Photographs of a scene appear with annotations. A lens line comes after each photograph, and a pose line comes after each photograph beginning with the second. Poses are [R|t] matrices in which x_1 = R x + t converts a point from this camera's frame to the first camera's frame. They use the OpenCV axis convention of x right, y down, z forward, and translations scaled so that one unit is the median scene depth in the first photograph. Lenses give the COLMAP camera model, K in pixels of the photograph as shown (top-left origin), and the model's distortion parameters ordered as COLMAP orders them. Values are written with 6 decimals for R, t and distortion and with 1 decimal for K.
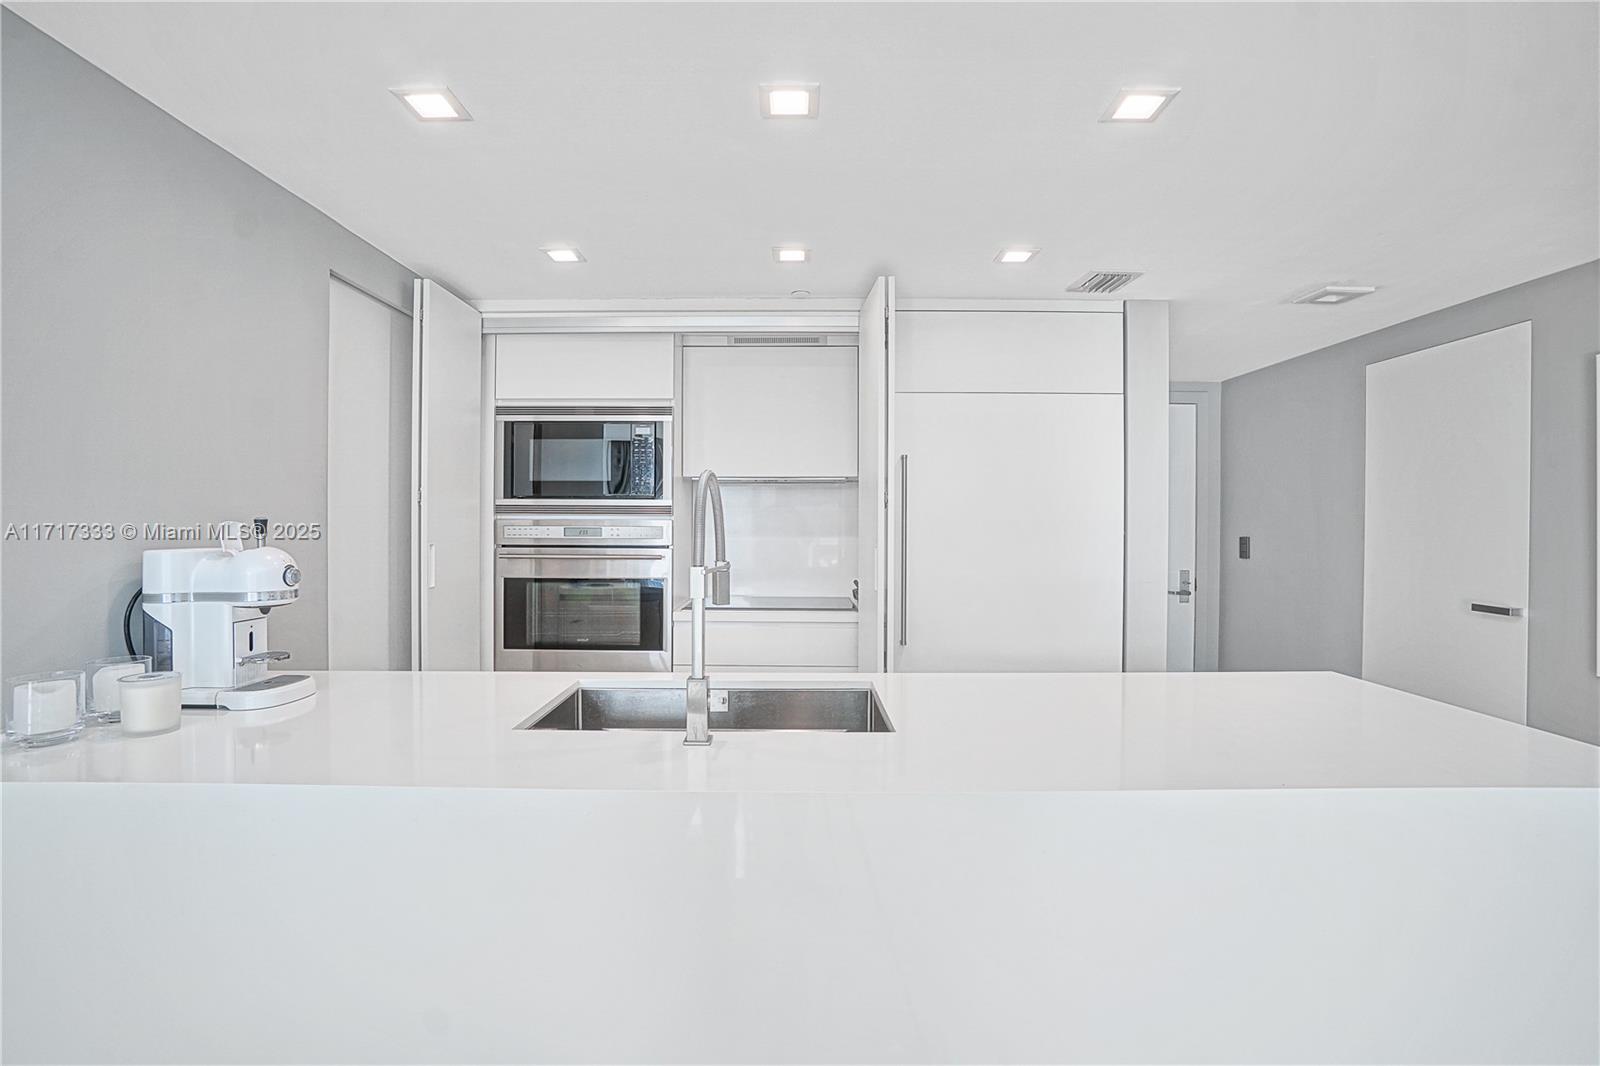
lens RADIAL K [[688.5, 0, 800.0], [0, 688.5, 533.0], [0, 0, 1]] dist [-0.000136, 0.000017]
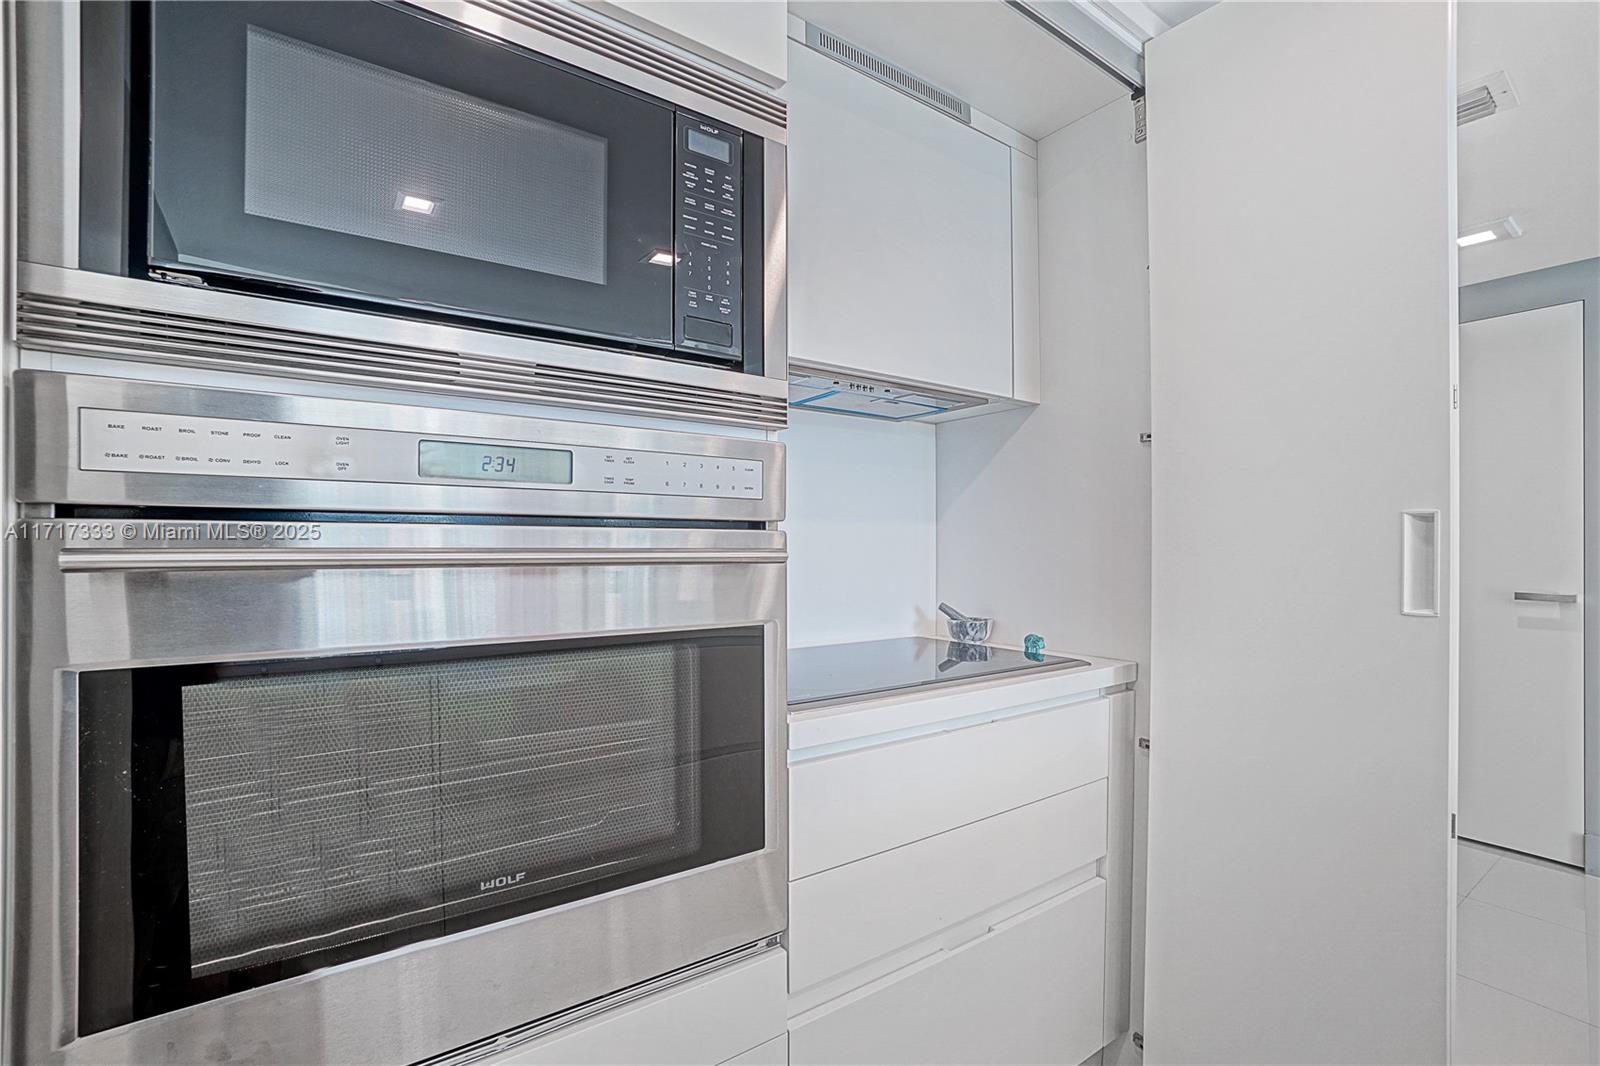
lens RADIAL K [[711.6, 0, 799.2], [0, 711.6, 549.6], [0, 0, 1]] dist [-0.000902, -0.000136]
pose [[0.818089, -0.006370, 0.575056, -0.448595], [0.008843, 0.999960, -0.001504, 0.039133], [-0.575023, 0.006316, 0.818113, 0.843356]]
